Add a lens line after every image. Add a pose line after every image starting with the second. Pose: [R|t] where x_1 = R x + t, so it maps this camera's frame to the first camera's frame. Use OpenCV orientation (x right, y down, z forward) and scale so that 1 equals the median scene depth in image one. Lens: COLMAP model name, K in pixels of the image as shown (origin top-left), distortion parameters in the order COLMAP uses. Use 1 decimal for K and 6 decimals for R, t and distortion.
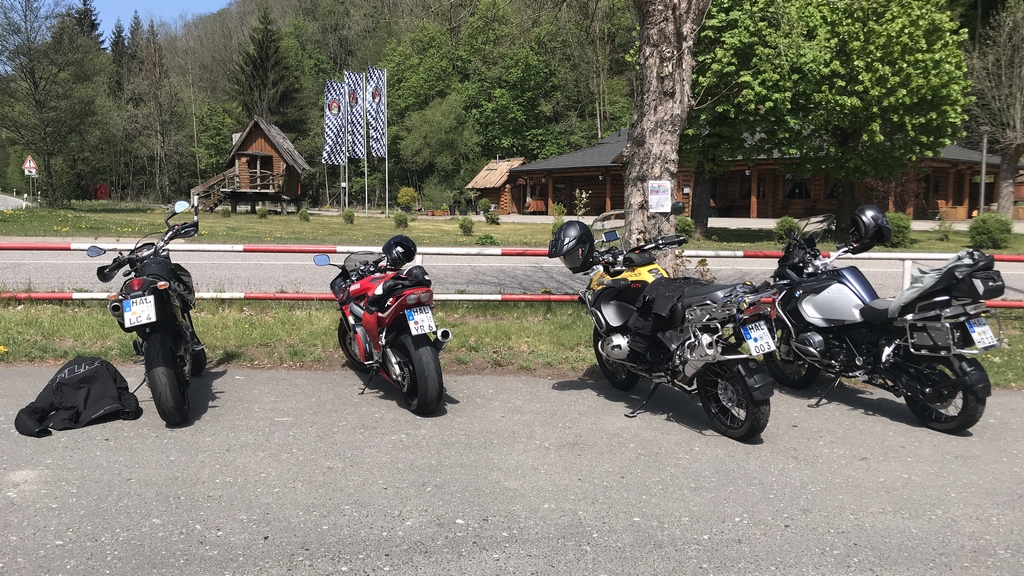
lens RADIAL K [[866.4, 0, 511.5], [0, 866.4, 288.2], [0, 0, 1]] dist [0.027058, -0.023851]
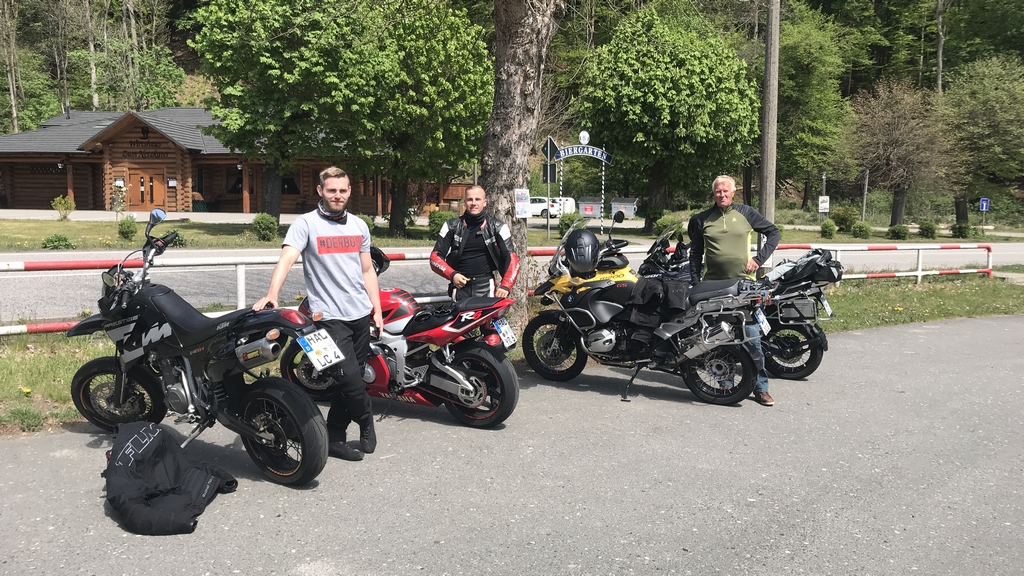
lens RADIAL K [[866.4, 0, 512.8], [0, 866.4, 290.9], [0, 0, 1]] dist [0.027058, -0.023851]
pose [[0.765154, -0.058979, 0.641141, -0.245550], [0.050627, 0.998224, 0.031407, -0.013826], [-0.641854, 0.008428, 0.766780, 0.077929]]
